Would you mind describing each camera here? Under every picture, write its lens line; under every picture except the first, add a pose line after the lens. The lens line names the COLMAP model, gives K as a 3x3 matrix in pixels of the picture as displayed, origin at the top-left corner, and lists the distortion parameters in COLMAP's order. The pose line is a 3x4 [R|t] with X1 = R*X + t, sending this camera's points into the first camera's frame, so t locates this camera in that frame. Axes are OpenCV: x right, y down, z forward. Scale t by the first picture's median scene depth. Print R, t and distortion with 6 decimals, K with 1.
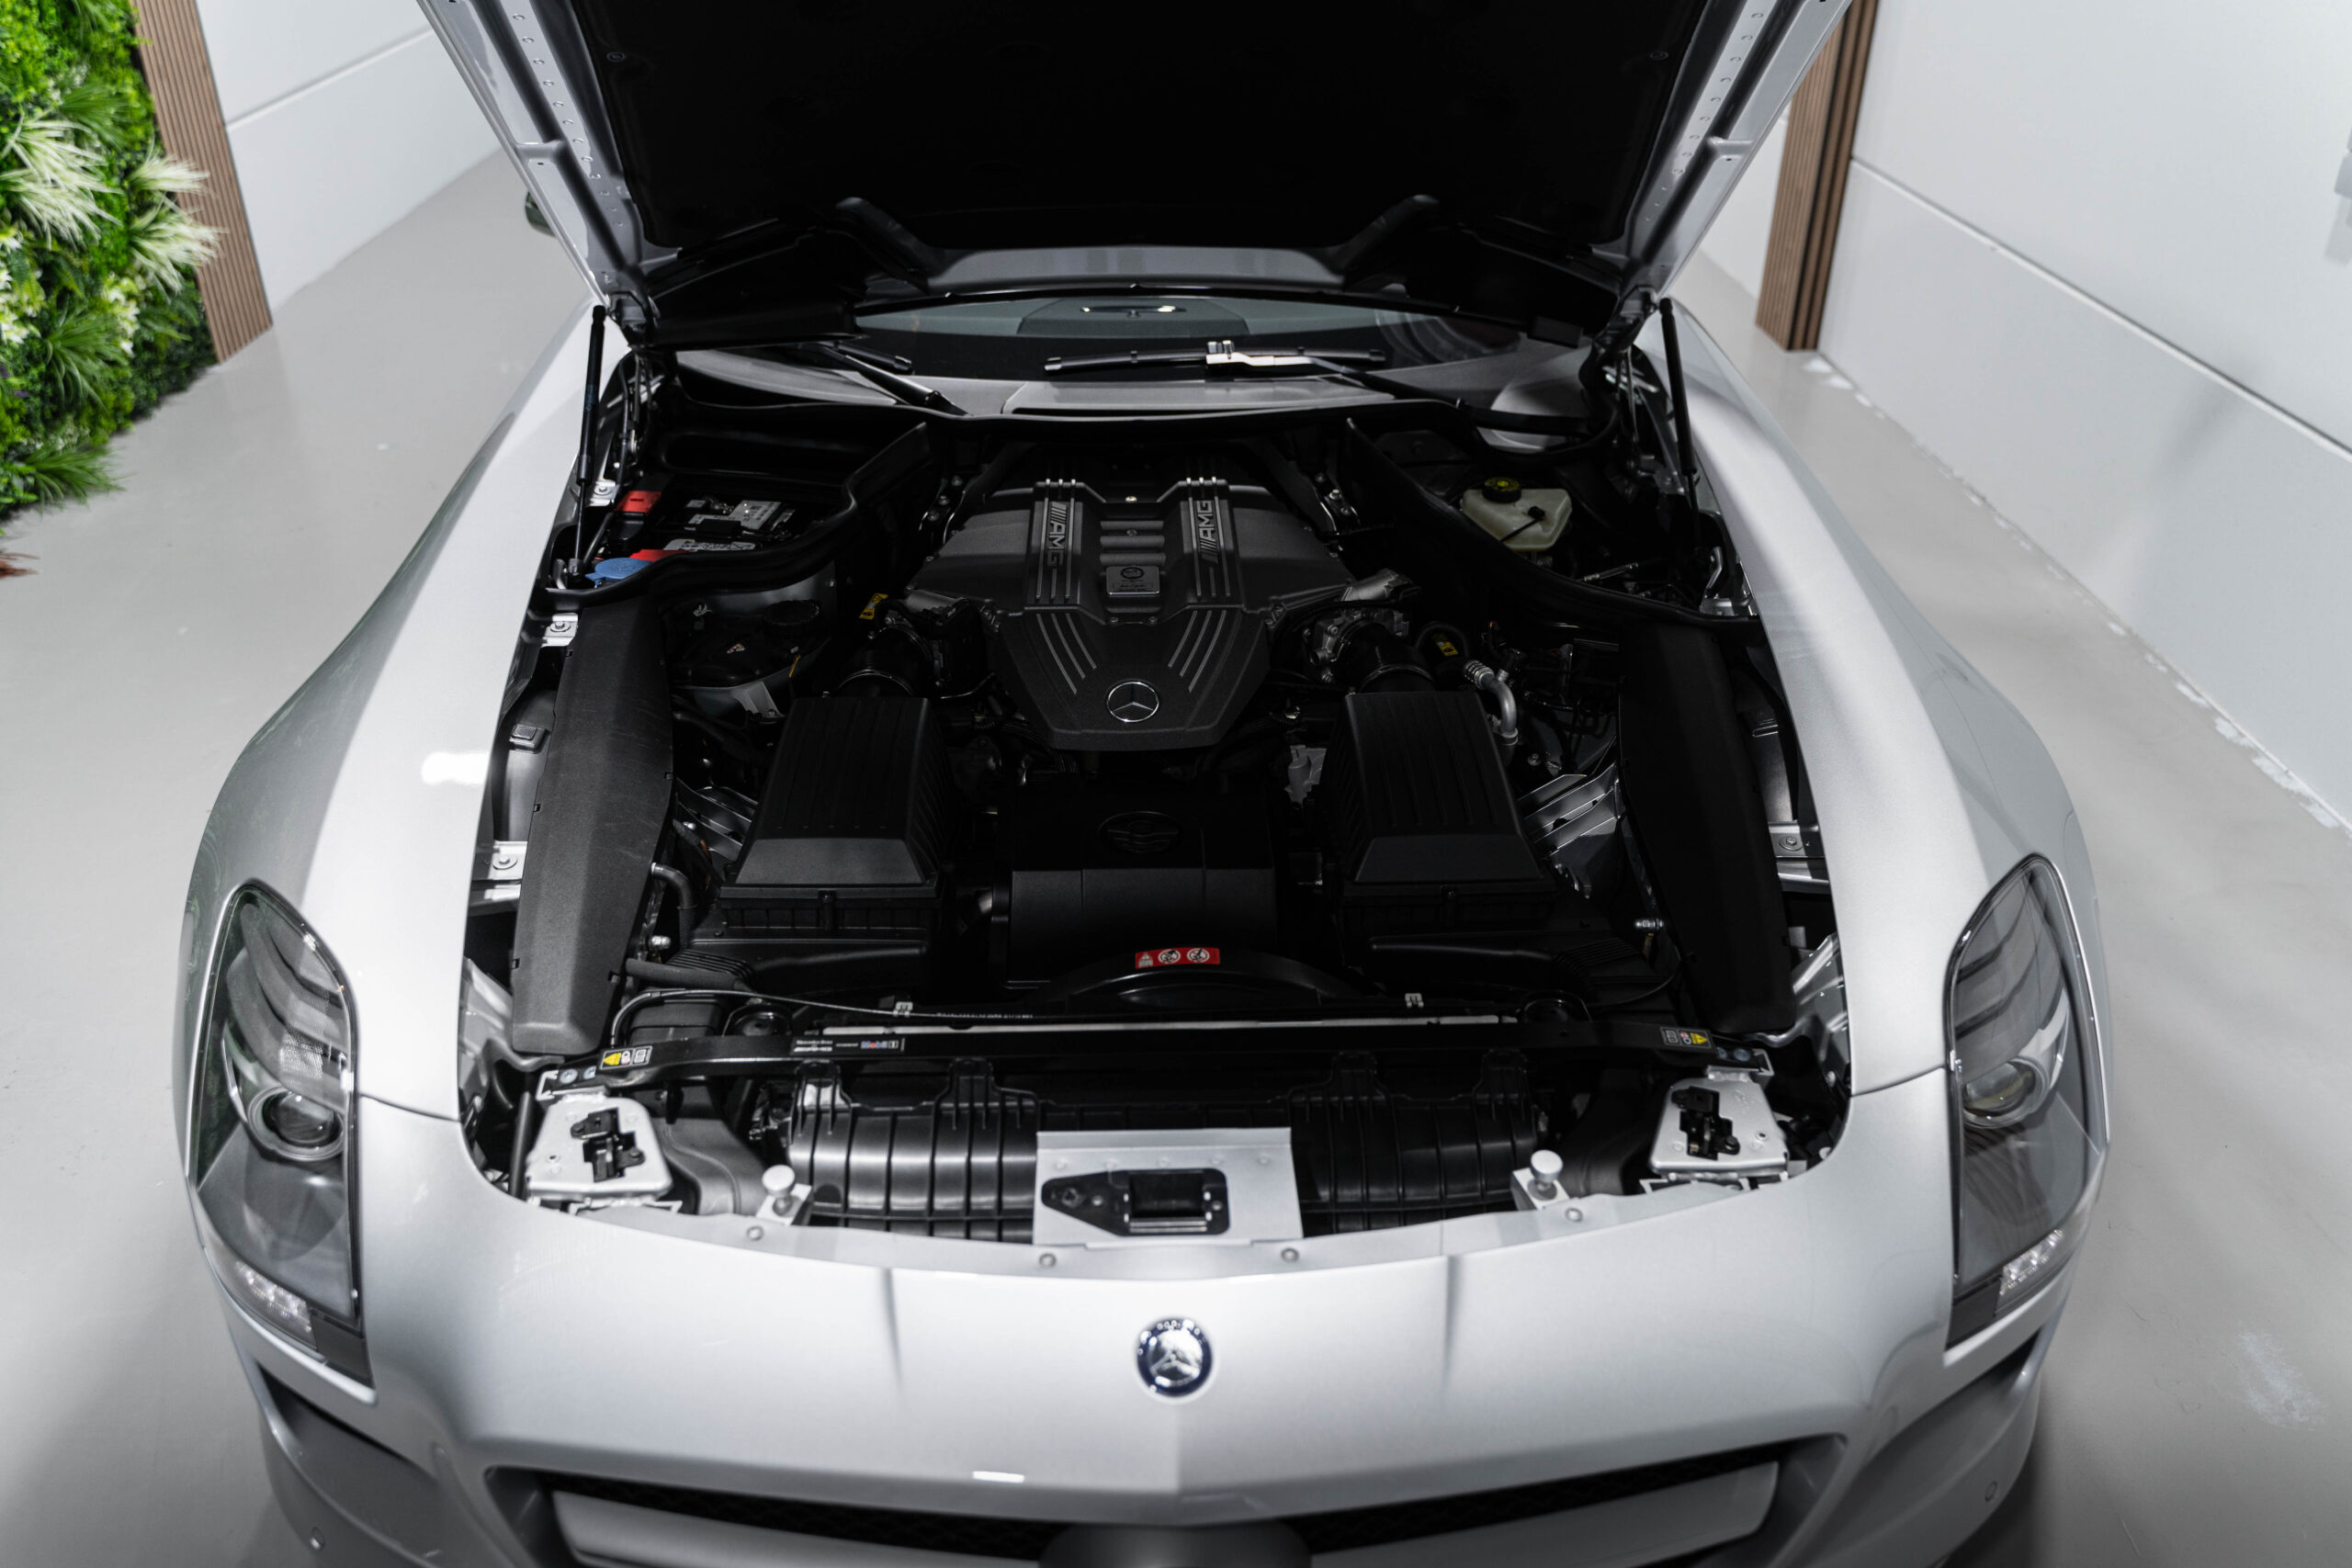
lens RADIAL K [[1873.8, 0, 1177.0], [0, 1873.8, 786.2], [0, 0, 1]] dist [0.009863, -0.016087]
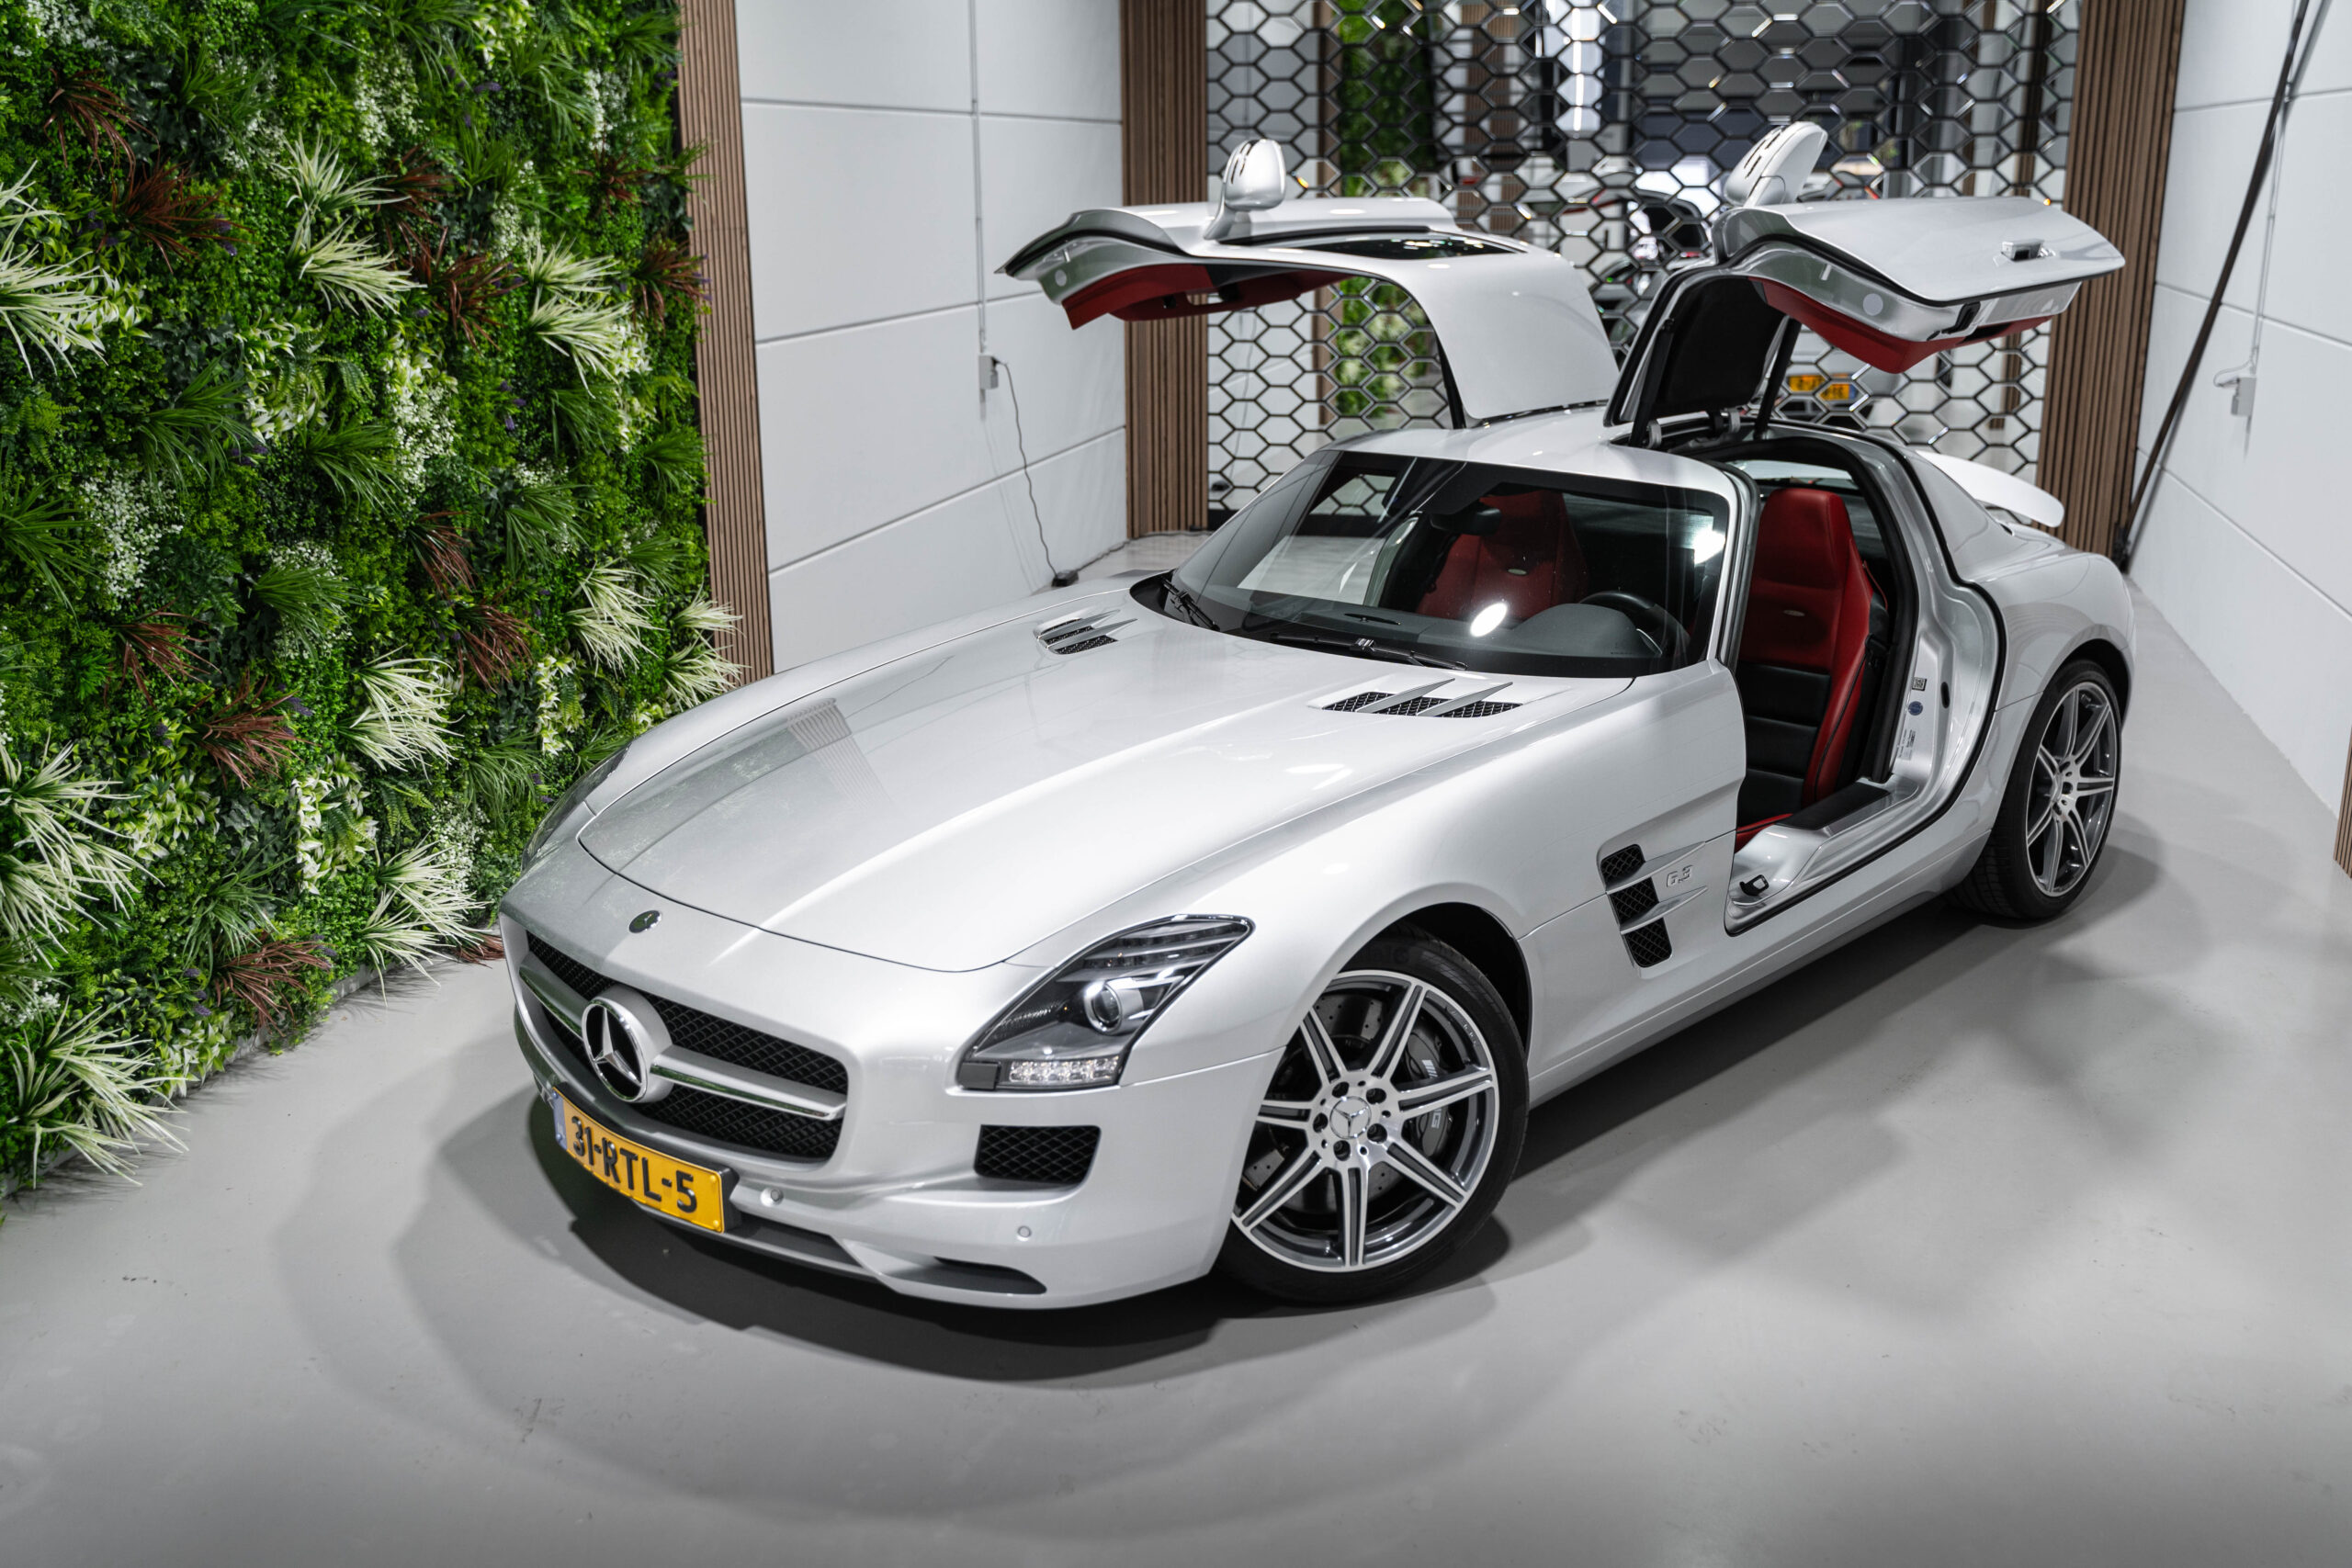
lens RADIAL K [[2186.8, 0, 1172.2], [0, 2186.8, 790.6], [0, 0, 1]] dist [-0.011447, 0.000000]
pose [[0.958584, 0.066029, -0.277051, 0.090463], [-0.131029, 0.965940, -0.223142, 0.024467], [0.252880, 0.250201, 0.934586, -0.109428]]
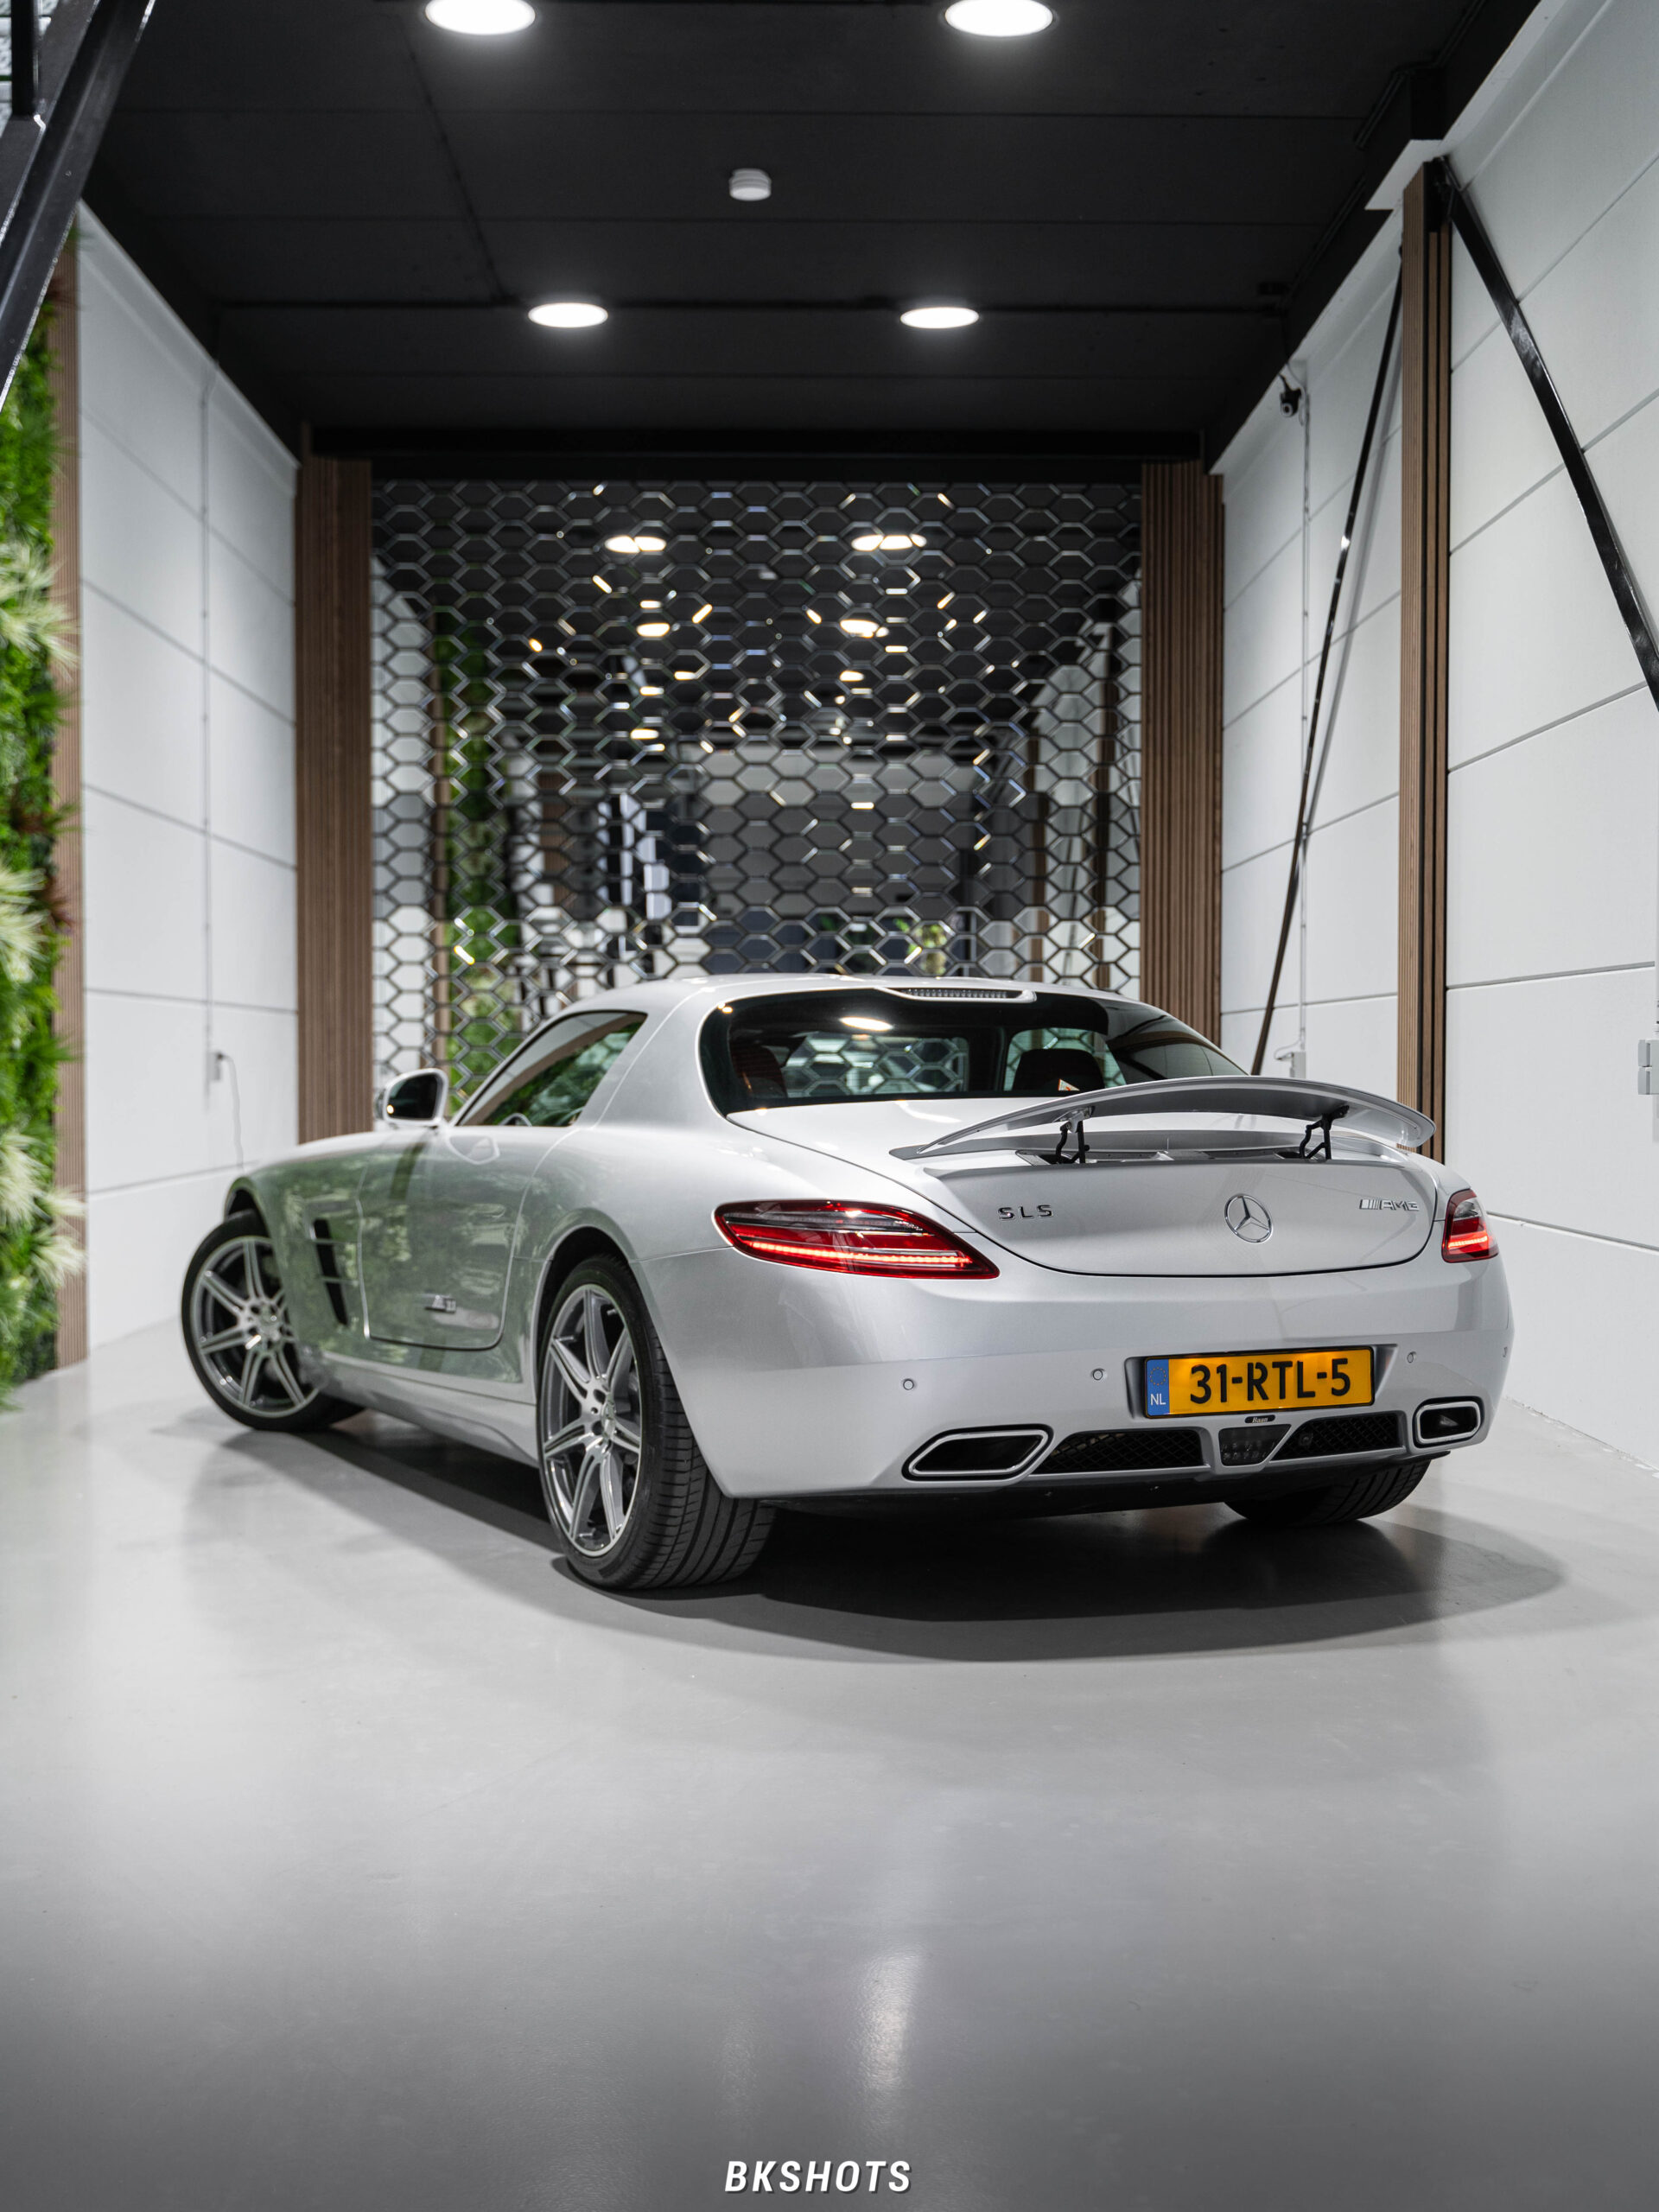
lens RADIAL K [[2559.8, 0, 842.9], [0, 2559.8, 1150.3], [0, 0, 1]] dist [-0.017959, 0.000000]
pose [[0.999804, -0.003542, -0.019480, 0.010097], [-0.005808, 0.888118, -0.459579, 0.446835], [0.018928, 0.459602, 0.887923, -0.543273]]
